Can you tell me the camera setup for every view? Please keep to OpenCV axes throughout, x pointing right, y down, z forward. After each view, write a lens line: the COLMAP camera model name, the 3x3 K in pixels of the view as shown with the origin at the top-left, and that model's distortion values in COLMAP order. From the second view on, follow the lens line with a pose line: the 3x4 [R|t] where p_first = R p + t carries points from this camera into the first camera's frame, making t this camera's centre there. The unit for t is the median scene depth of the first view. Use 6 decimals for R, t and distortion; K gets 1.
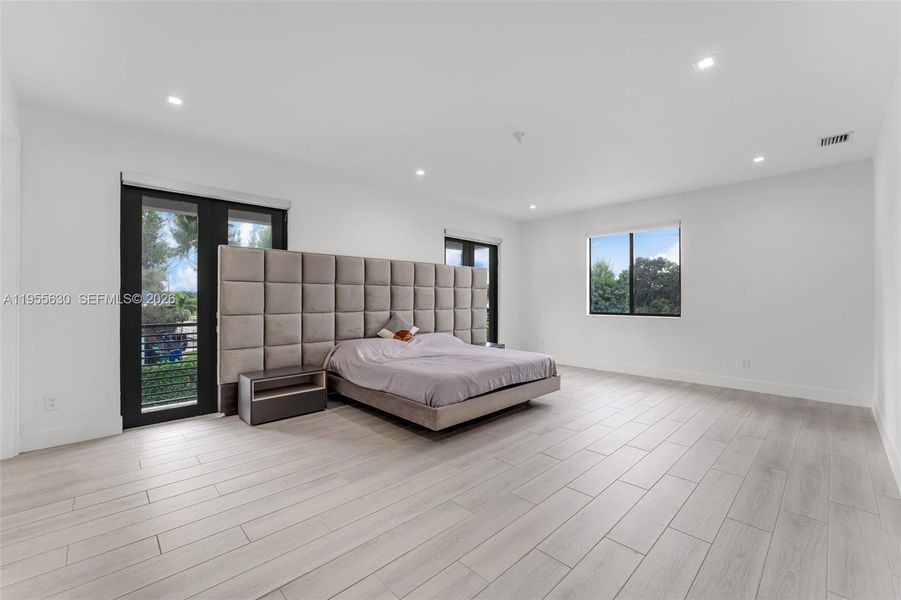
lens RADIAL K [[367.0, 0, 446.2], [0, 367.0, 293.1], [0, 0, 1]] dist [0.002137, -0.000057]
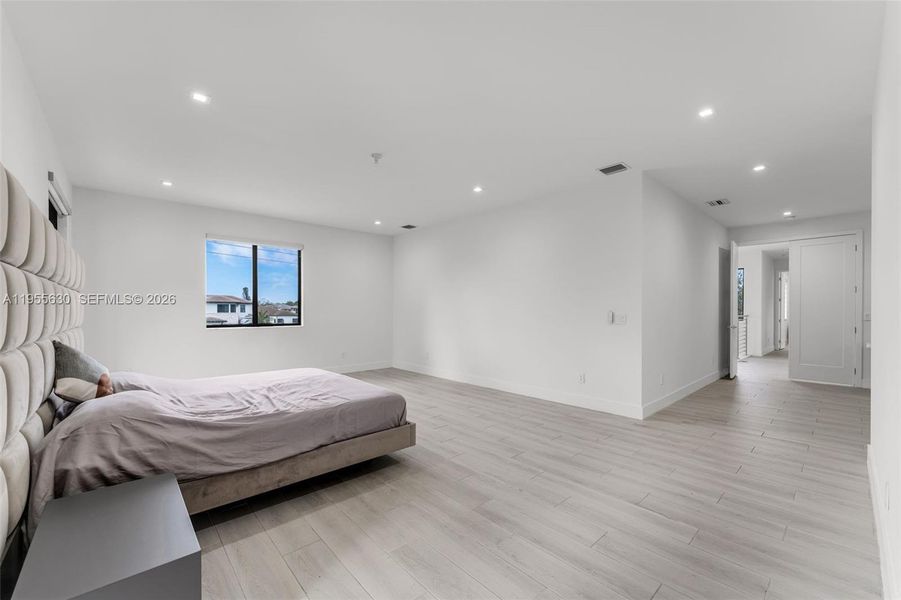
lens RADIAL K [[367.0, 0, 452.7], [0, 367.0, 309.3], [0, 0, 1]] dist [0.002137, -0.000057]
pose [[0.021625, 0.001978, 0.999764, -0.871100], [-0.010689, 0.999941, -0.001747, 0.013502], [-0.999709, -0.010648, 0.021644, 0.770305]]
